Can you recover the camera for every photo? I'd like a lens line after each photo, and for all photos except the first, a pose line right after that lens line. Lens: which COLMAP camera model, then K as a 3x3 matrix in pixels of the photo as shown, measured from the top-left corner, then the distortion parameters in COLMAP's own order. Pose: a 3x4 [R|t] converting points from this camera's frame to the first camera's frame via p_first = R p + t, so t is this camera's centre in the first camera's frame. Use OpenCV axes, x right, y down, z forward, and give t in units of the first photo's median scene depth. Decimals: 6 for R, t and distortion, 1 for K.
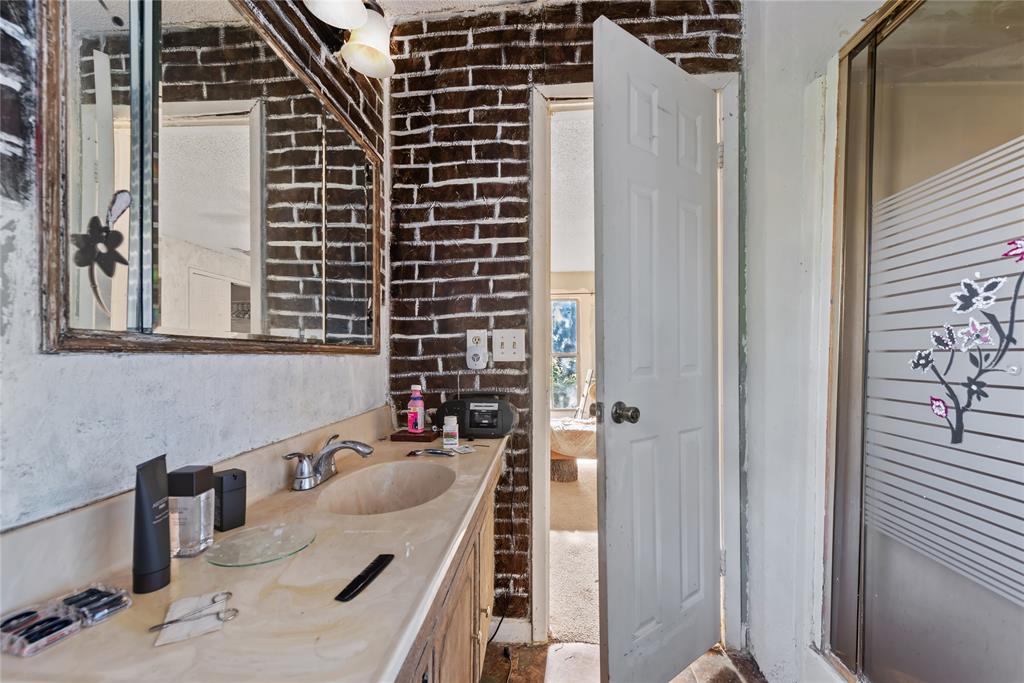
lens RADIAL K [[402.9, 0, 514.8], [0, 402.9, 345.8], [0, 0, 1]] dist [0.014028, -0.006218]
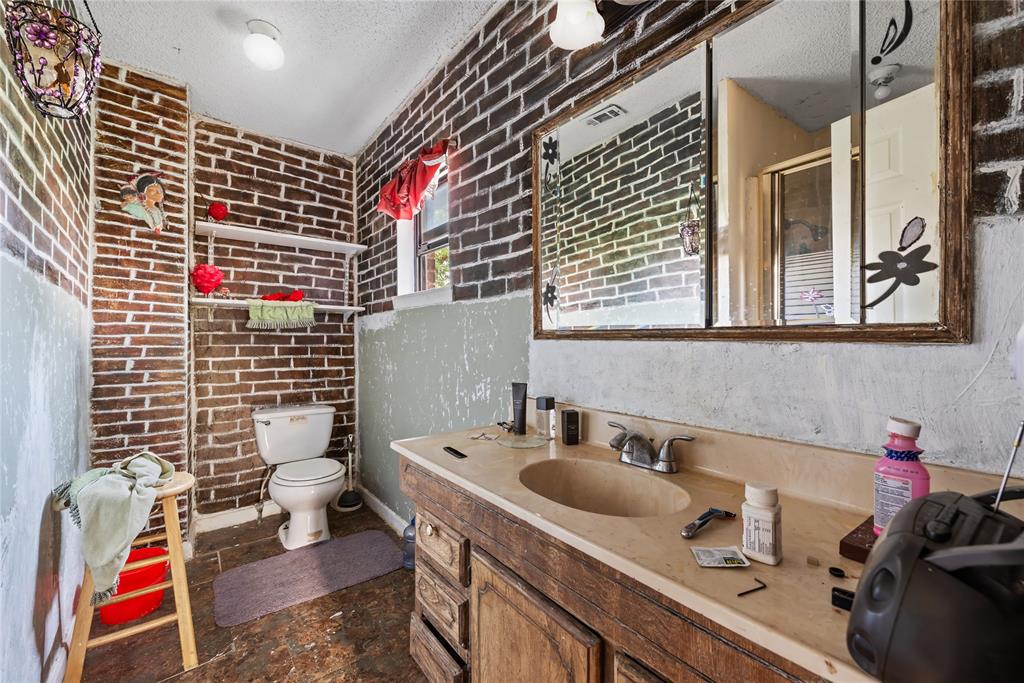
lens RADIAL K [[402.9, 0, 514.8], [0, 402.9, 345.8], [0, 0, 1]] dist [0.014028, -0.006218]
pose [[-0.722104, 0.002070, -0.691782, 0.740918], [0.006108, 0.999976, -0.003384, 0.060263], [0.691758, -0.006669, -0.722099, 2.504713]]
